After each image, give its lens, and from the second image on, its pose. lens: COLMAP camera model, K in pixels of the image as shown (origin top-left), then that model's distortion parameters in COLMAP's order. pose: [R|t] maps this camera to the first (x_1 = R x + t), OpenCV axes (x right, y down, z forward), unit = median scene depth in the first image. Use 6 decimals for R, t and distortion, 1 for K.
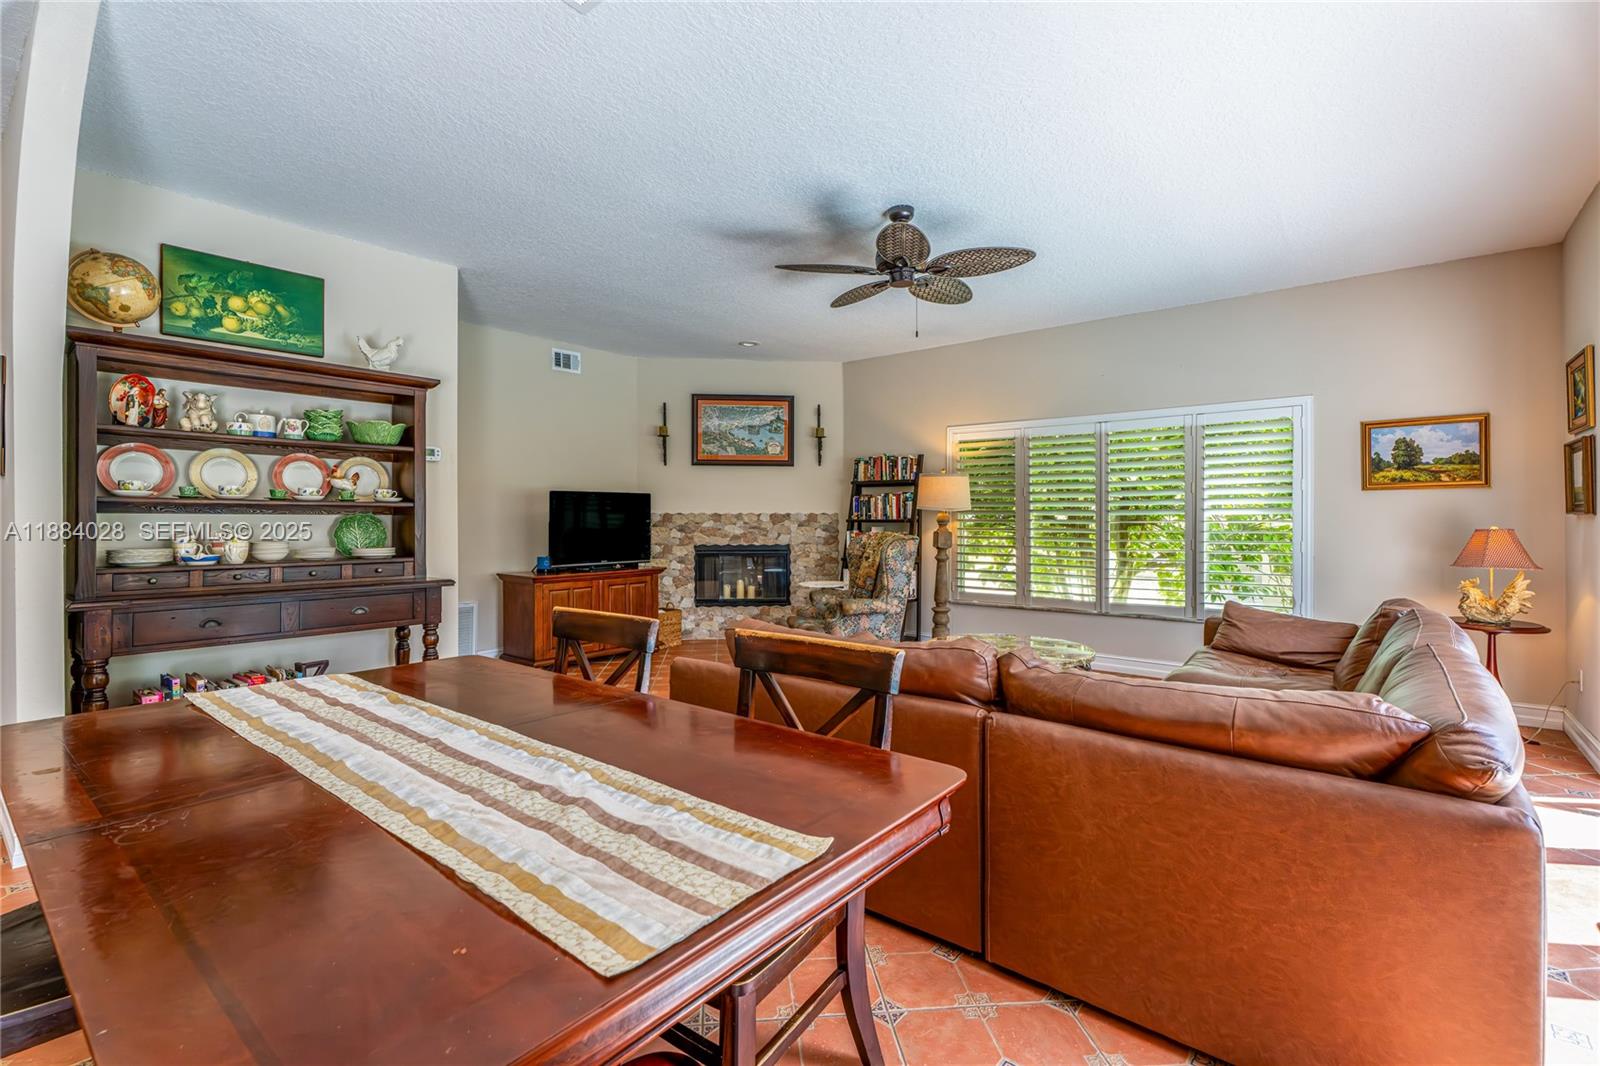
lens RADIAL K [[719.1, 0, 798.9], [0, 719.1, 515.5], [0, 0, 1]] dist [-0.000176, -0.000241]
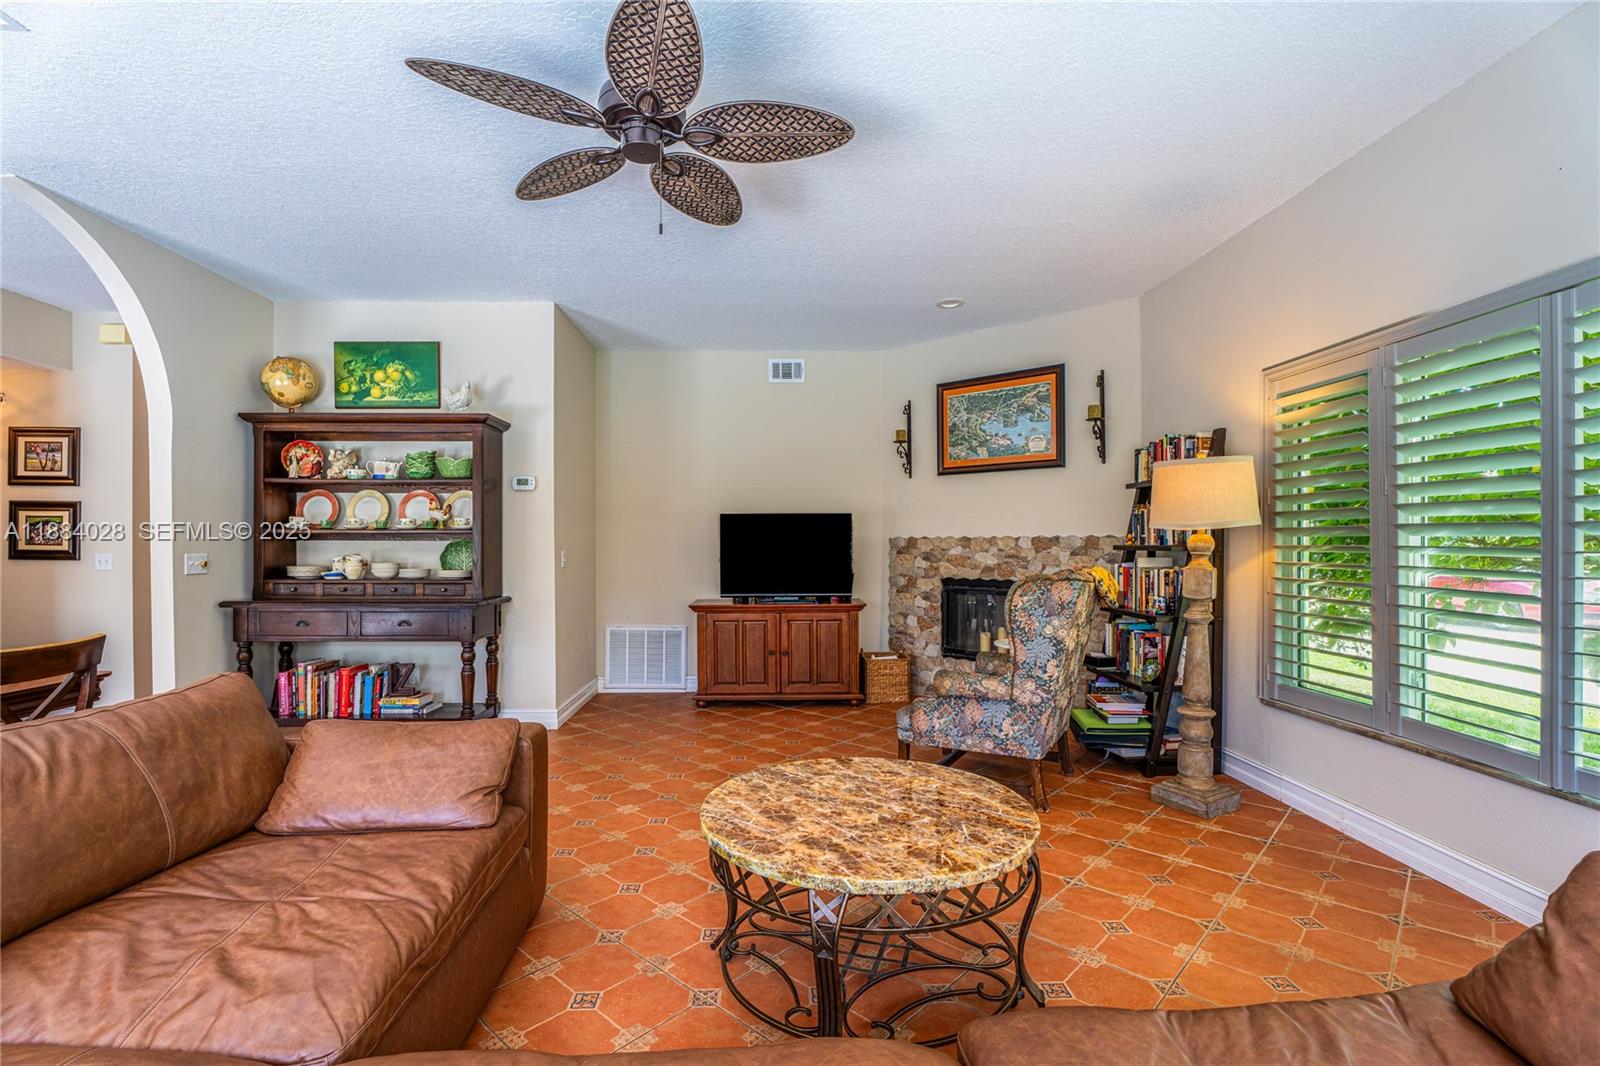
lens RADIAL K [[740.5, 0, 795.2], [0, 740.5, 553.1], [0, 0, 1]] dist [-0.019858, 0.000254]
pose [[0.661328, 0.009834, -0.750032, 0.394761], [0.003205, 0.999868, 0.015936, 0.001239], [0.750090, -0.012942, 0.661209, 0.391835]]
